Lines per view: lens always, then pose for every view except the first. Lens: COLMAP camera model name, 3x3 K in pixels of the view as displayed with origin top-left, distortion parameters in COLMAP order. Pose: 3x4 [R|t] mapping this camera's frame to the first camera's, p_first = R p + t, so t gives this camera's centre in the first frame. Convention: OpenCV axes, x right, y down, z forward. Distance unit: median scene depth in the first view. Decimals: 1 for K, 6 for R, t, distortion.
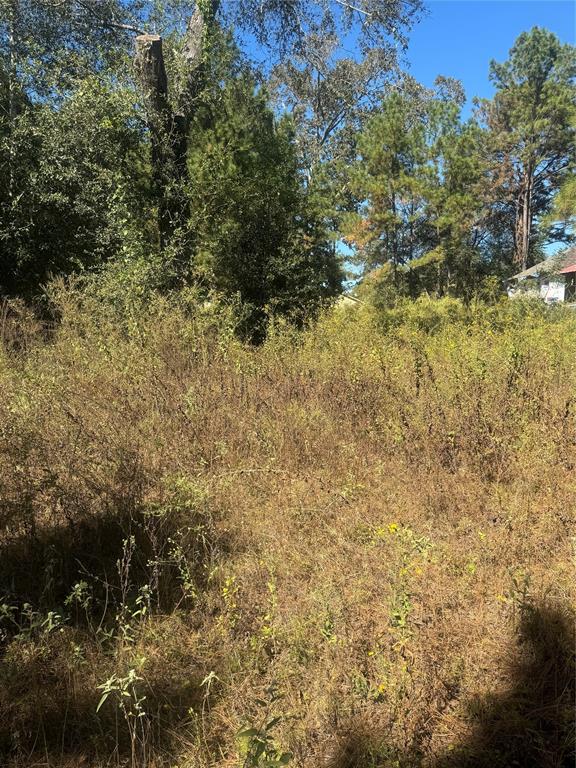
lens RADIAL K [[570.1, 0, 294.1], [0, 570.1, 388.7], [0, 0, 1]] dist [0.025441, -0.036665]
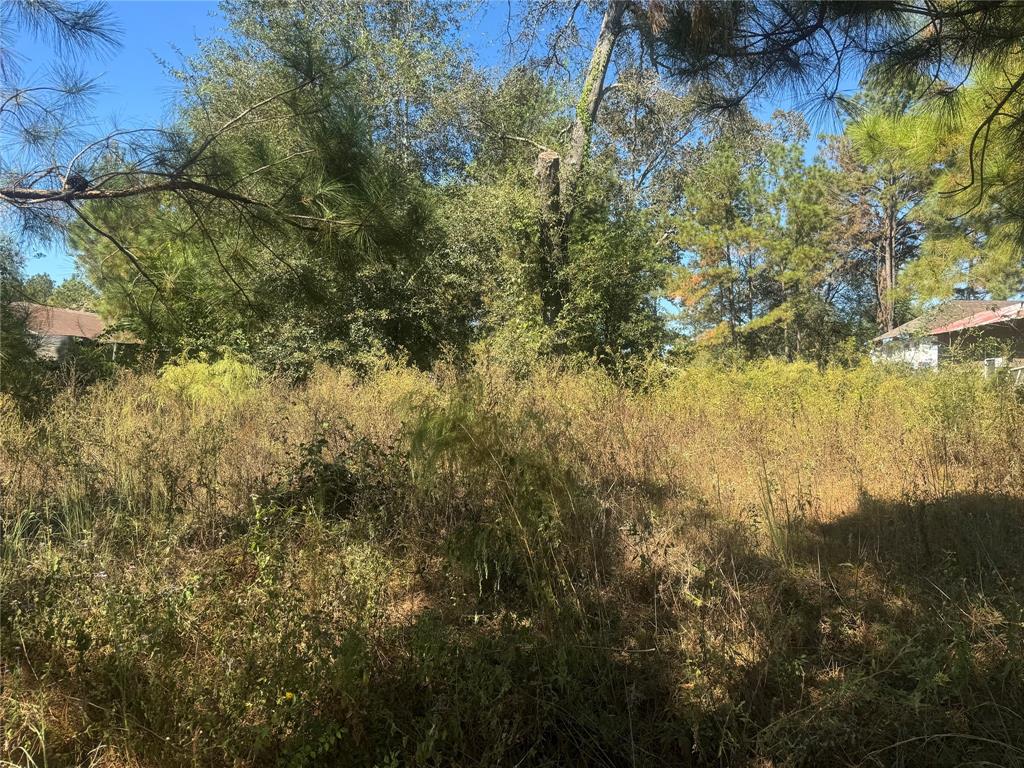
lens RADIAL K [[760.1, 0, 501.3], [0, 760.1, 382.7], [0, 0, 1]] dist [0.025441, -0.036665]
pose [[0.994519, -0.002130, -0.104533, -0.049963], [-0.011795, 0.991124, -0.132415, 0.025635], [0.103887, 0.132922, 0.985667, -0.154595]]
